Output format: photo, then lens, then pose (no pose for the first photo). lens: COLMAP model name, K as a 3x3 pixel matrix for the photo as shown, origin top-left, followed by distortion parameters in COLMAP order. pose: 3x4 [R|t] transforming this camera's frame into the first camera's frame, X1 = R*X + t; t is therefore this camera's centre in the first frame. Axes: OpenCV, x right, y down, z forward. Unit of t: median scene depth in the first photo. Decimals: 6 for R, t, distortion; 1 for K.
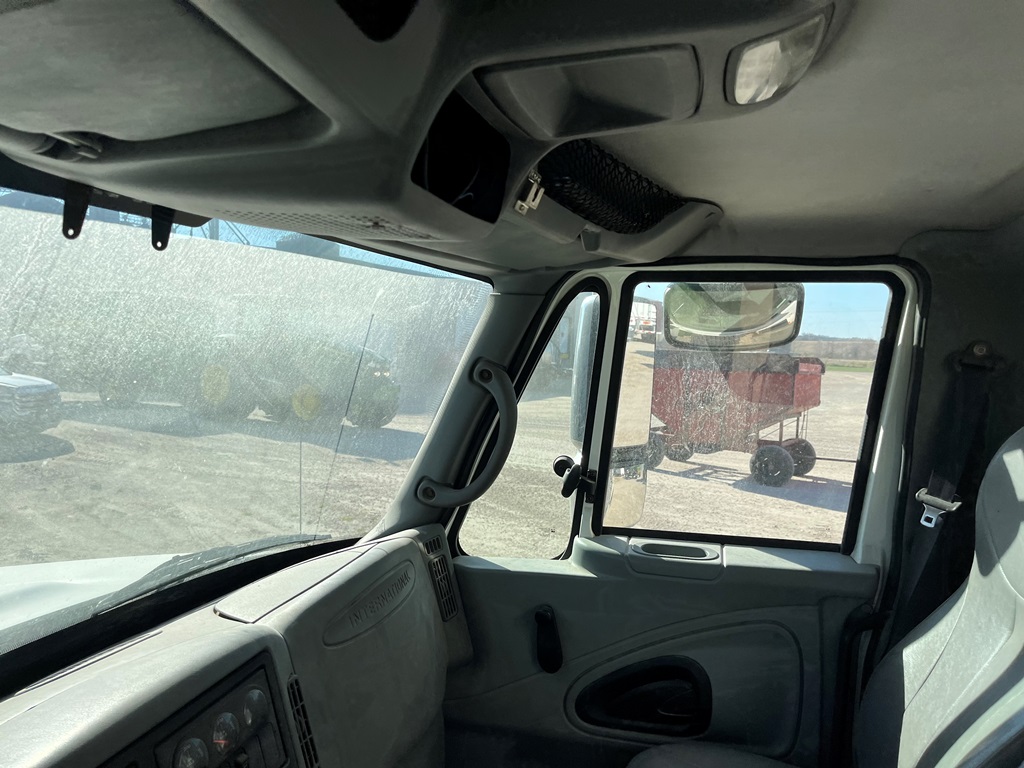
lens RADIAL K [[776.5, 0, 512.0], [0, 776.5, 384.0], [0, 0, 1]] dist [0.006709, 0.003077]
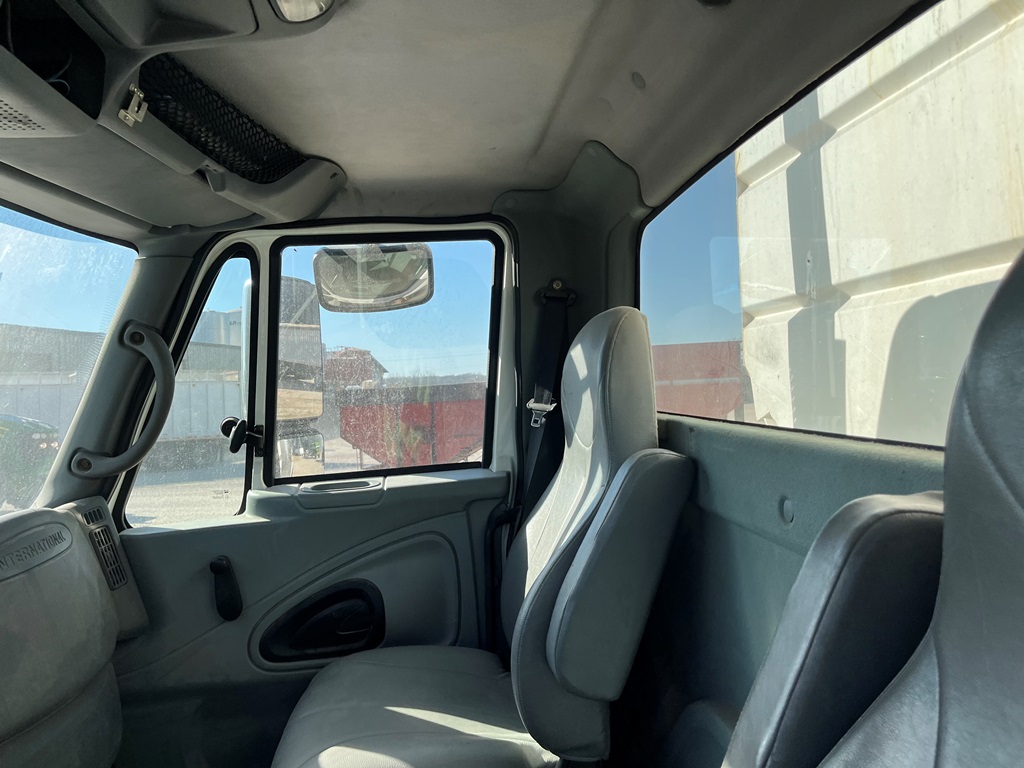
lens RADIAL K [[768.9, 0, 512.0], [0, 768.9, 384.0], [0, 0, 1]] dist [0.098935, -0.131573]
pose [[0.929069, -0.081039, 0.360920, 0.048728], [0.102497, 0.993901, -0.040681, 0.141597], [-0.355422, 0.074789, 0.931709, -0.131301]]
